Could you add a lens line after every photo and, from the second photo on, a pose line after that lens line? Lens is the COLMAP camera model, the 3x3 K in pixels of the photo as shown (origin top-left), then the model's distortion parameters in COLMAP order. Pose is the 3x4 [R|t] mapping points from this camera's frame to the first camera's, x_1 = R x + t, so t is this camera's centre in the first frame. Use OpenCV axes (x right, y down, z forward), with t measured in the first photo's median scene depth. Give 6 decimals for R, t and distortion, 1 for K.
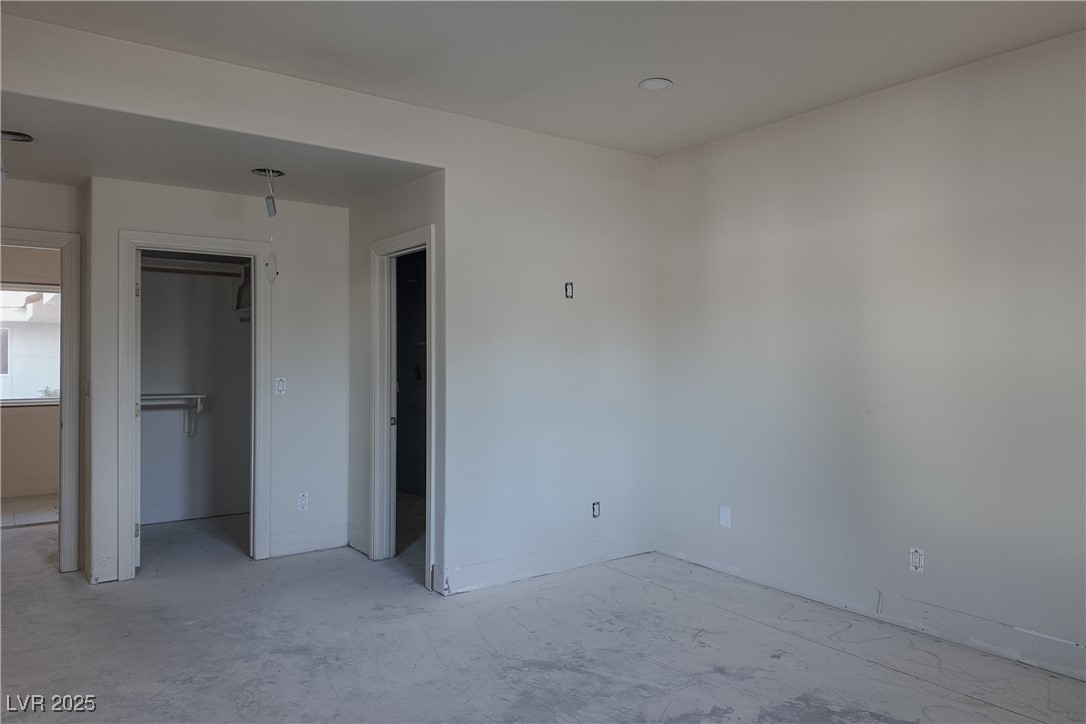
lens RADIAL K [[745.8, 0, 542.3], [0, 745.8, 361.5], [0, 0, 1]] dist [0.066584, -0.083414]
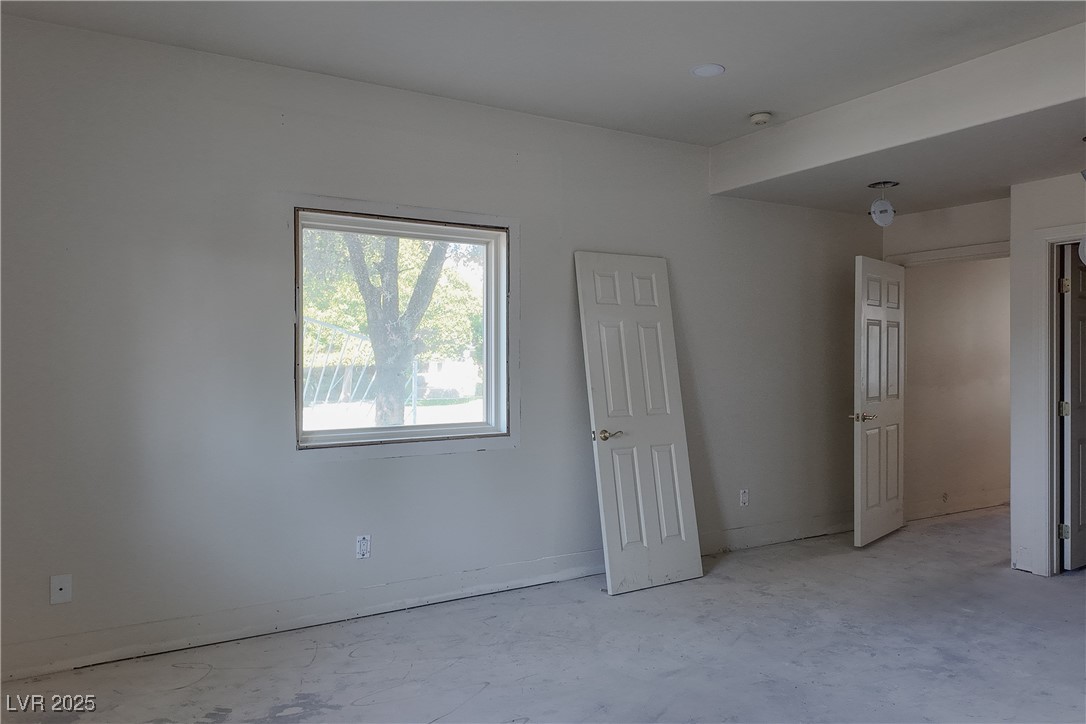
lens RADIAL K [[745.8, 0, 544.4], [0, 745.8, 369.4], [0, 0, 1]] dist [0.066584, -0.083414]
pose [[-0.089837, 0.008957, -0.995916, 0.690119], [0.000808, 0.999960, 0.008921, 0.002204], [0.995956, -0.000004, -0.089840, 0.561335]]
